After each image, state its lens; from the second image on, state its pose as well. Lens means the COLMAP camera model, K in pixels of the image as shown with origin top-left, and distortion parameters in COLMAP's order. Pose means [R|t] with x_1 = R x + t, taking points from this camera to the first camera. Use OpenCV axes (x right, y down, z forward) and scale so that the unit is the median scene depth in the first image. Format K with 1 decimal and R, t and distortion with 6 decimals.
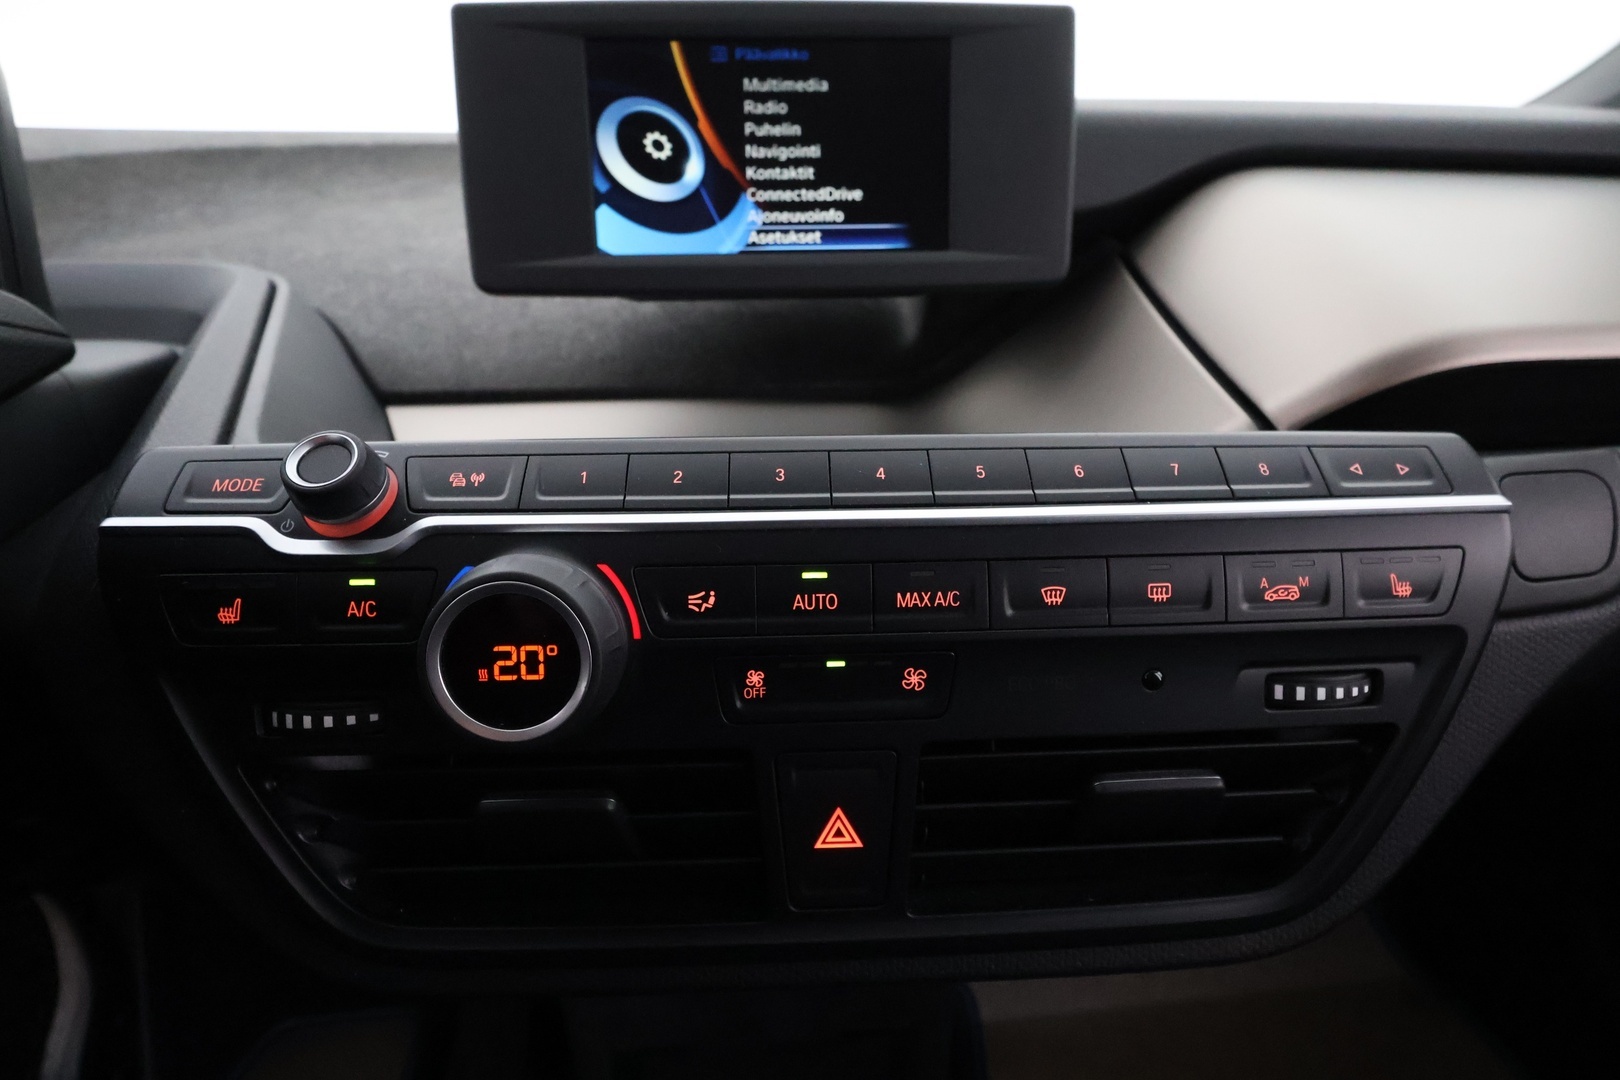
lens RADIAL K [[823.2, 0, 812.4], [0, 823.2, 540.7], [0, 0, 1]] dist [-0.004124, 0.002952]
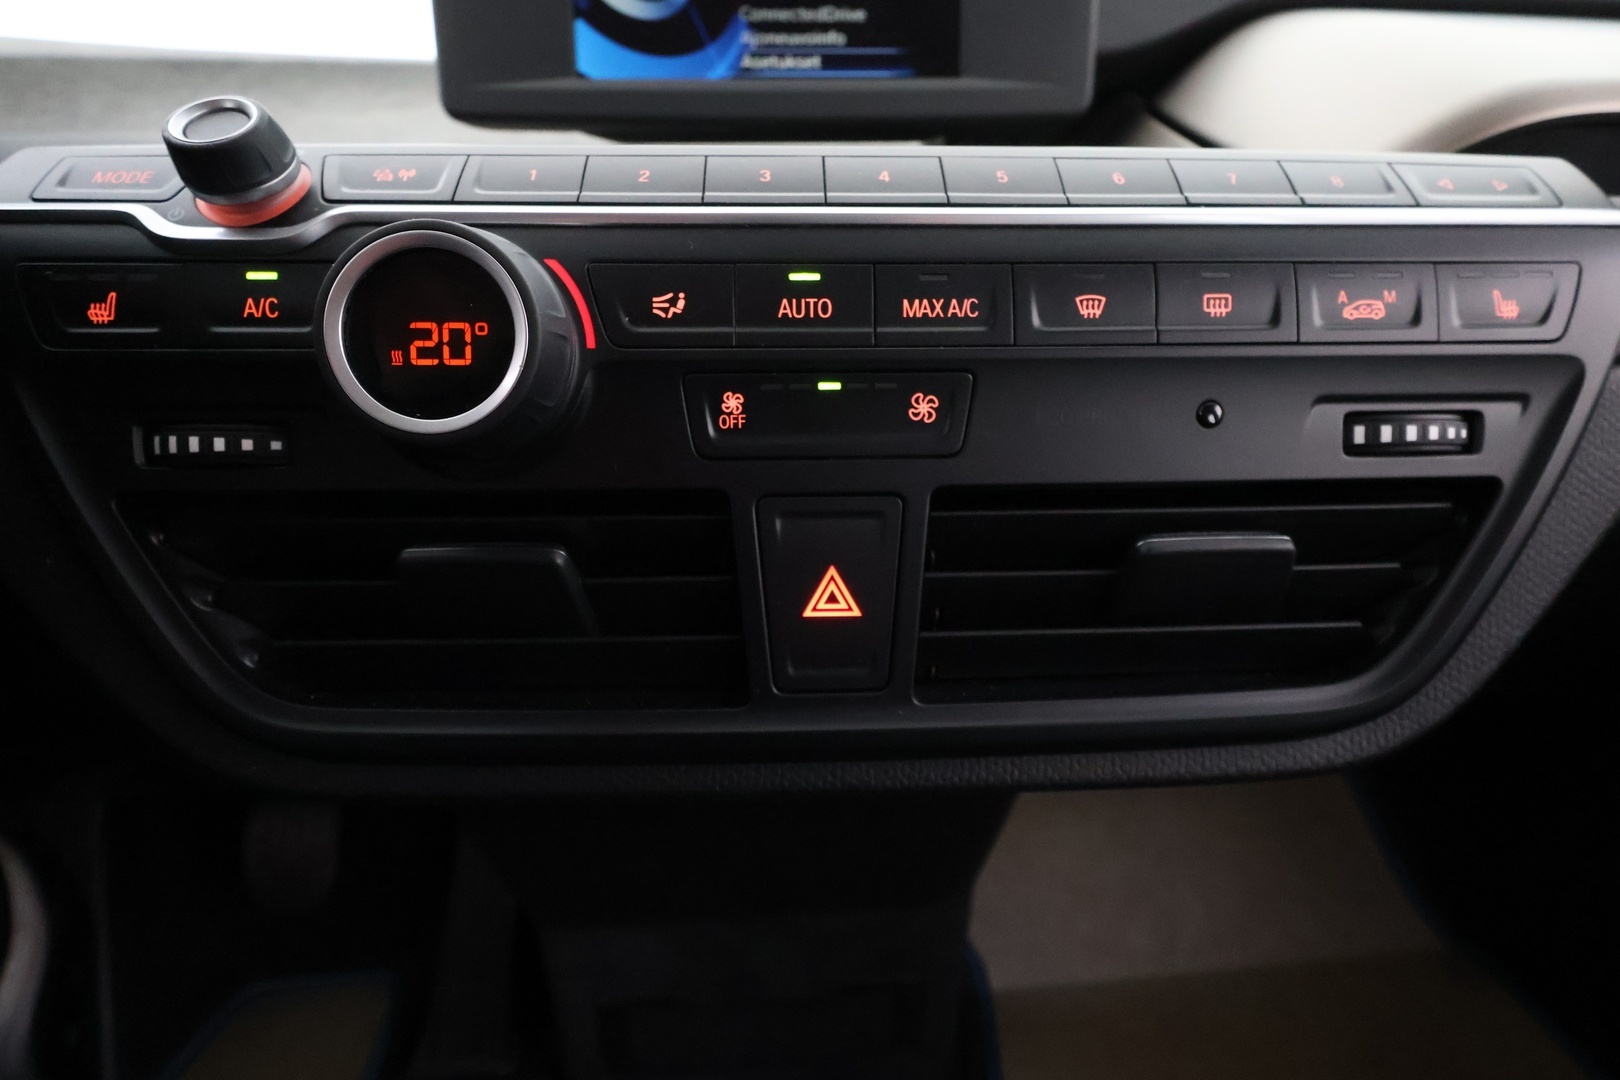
lens RADIAL K [[823.2, 0, 812.3], [0, 823.2, 538.9], [0, 0, 1]] dist [-0.004124, 0.002952]
pose [[0.999969, 0.004558, -0.006385, 0.016787], [-0.004672, 0.999826, -0.018067, 0.311764], [0.006301, 0.018096, 0.999816, 0.164370]]
